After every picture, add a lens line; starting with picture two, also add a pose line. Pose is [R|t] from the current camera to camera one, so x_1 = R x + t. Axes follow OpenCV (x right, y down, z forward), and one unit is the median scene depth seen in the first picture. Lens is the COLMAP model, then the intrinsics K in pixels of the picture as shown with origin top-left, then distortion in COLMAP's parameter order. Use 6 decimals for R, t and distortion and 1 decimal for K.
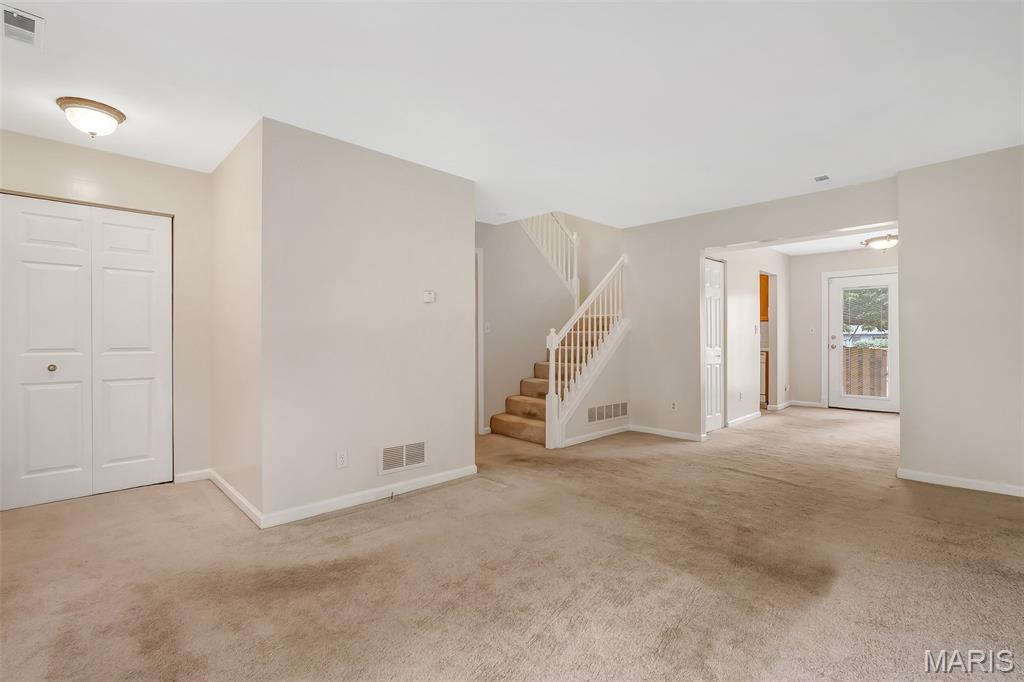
lens RADIAL K [[472.0, 0, 515.7], [0, 472.0, 342.6], [0, 0, 1]] dist [0.002778, 0.001260]
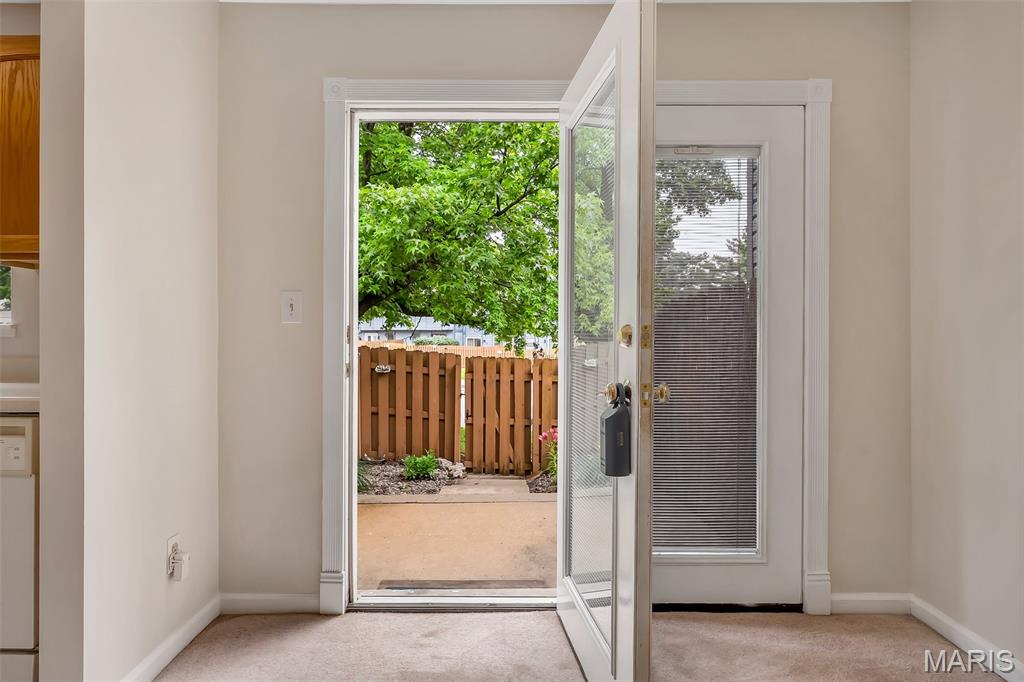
lens RADIAL K [[580.7, 0, 508.3], [0, 580.7, 341.5], [0, 0, 1]] dist [0.007847, -0.000541]
pose [[0.711045, -0.010306, 0.703071, 0.695444], [0.009601, 0.999942, 0.004948, -0.012517], [-0.703081, 0.003232, 0.711102, 0.981130]]
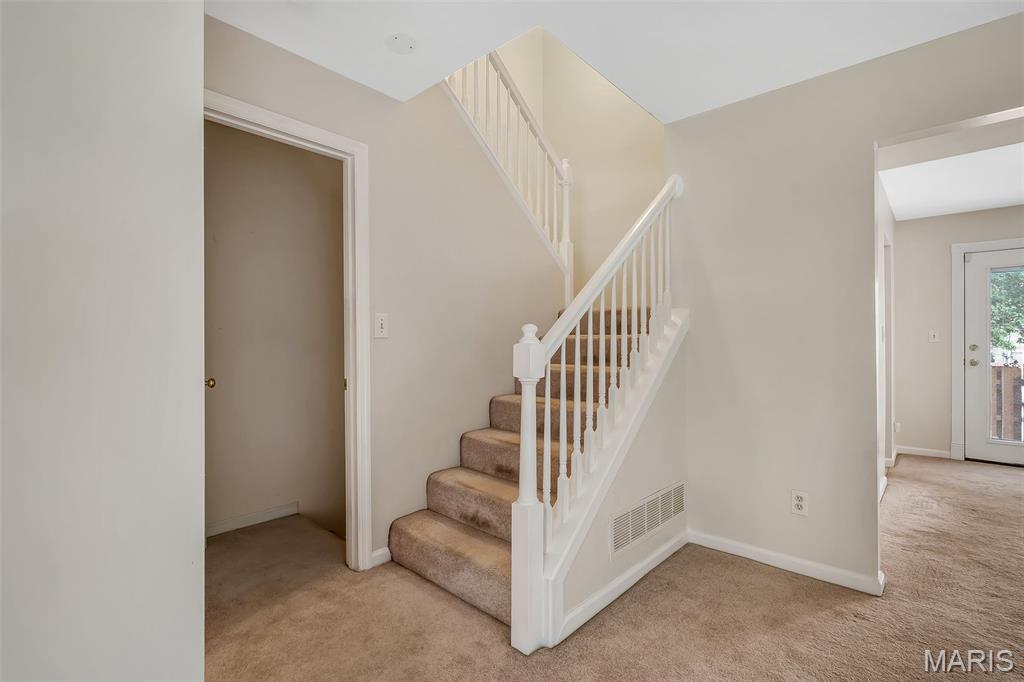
lens RADIAL K [[472.0, 0, 506.2], [0, 472.0, 343.4], [0, 0, 1]] dist [0.002778, 0.001260]
pose [[0.998883, 0.002646, 0.047174, 0.036574], [-0.001943, 0.999886, -0.014946, -0.008337], [-0.047209, 0.014838, 0.998775, 0.551736]]
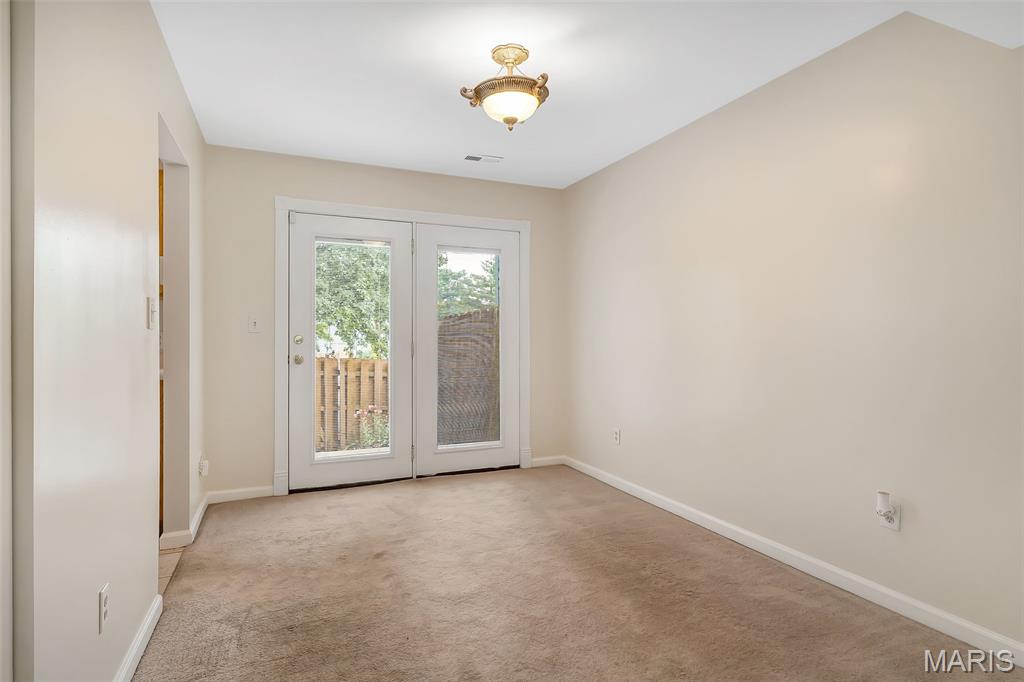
lens RADIAL K [[526.8, 0, 508.0], [0, 526.8, 338.1], [0, 0, 1]] dist [0.000066, 0.000115]
pose [[0.371251, -0.000530, 0.928532, 0.362041], [0.011884, 0.999921, -0.004180, -0.011232], [-0.928456, 0.012586, 0.371228, 0.836986]]
